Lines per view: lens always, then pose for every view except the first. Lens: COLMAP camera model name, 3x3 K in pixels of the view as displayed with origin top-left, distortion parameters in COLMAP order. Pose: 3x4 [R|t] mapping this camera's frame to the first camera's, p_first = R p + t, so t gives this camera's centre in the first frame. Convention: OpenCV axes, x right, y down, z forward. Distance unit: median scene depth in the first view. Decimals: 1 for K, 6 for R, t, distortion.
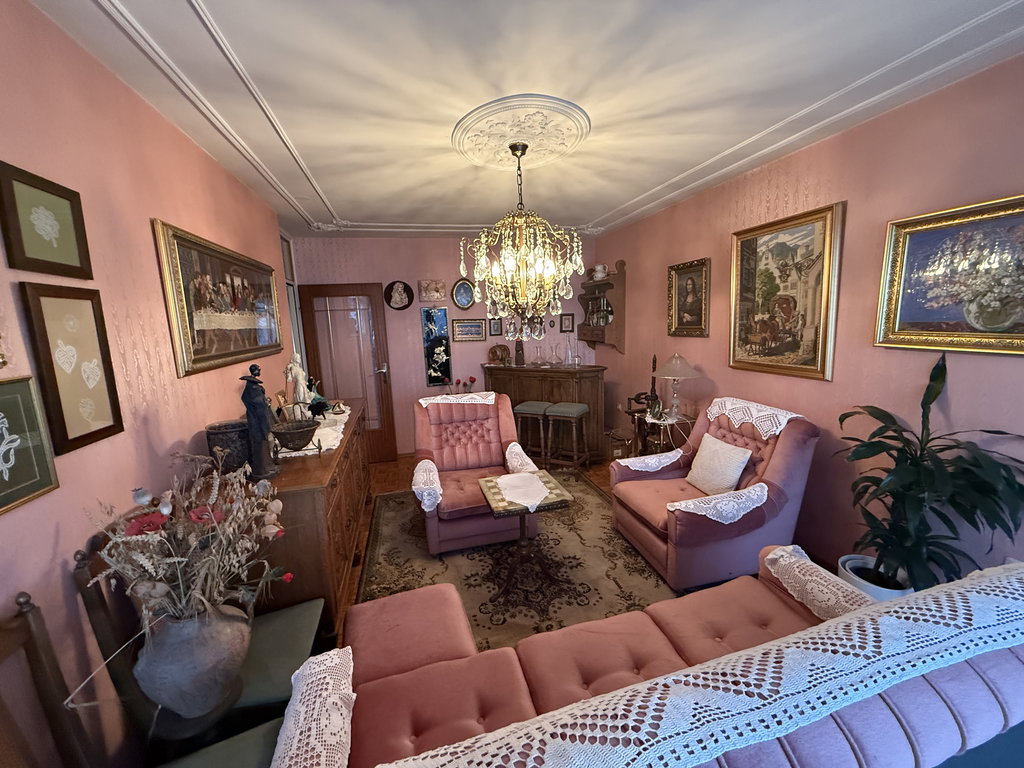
lens RADIAL K [[407.5, 0, 510.2], [0, 407.5, 381.4], [0, 0, 1]] dist [-0.000826, 0.000469]
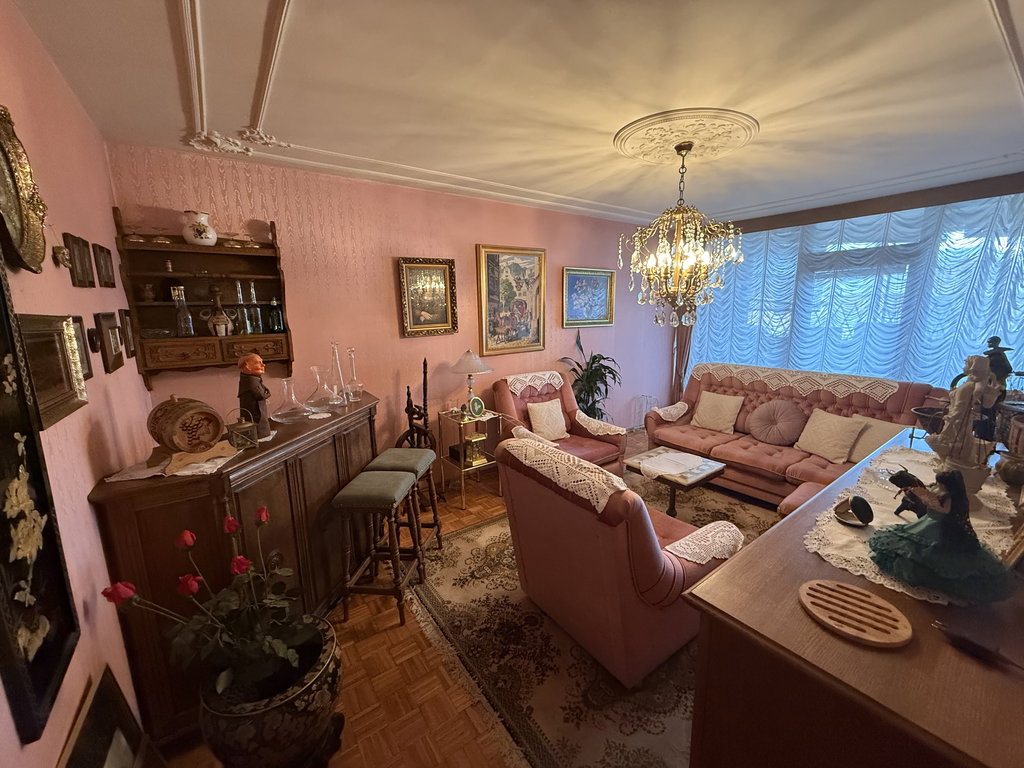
lens RADIAL K [[407.5, 0, 510.2], [0, 407.5, 381.4], [0, 0, 1]] dist [-0.000826, 0.000469]
pose [[-0.353279, -0.123670, 0.927308, -0.829998], [0.174168, 0.965200, 0.195077, -0.244701], [-0.919162, 0.230424, -0.319445, 1.770425]]
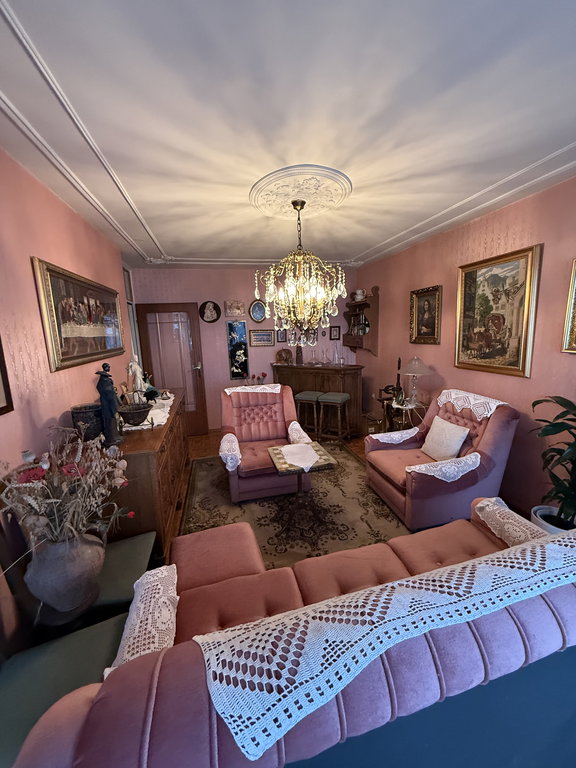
lens RADIAL K [[305.6, 0, 289.3], [0, 305.6, 381.6], [0, 0, 1]] dist [-0.000826, 0.000469]
pose [[0.999903, 0.006937, -0.012105, 0.005848], [-0.006725, 0.999825, 0.017456, -0.000614], [0.012224, -0.017373, 0.999774, -0.021545]]
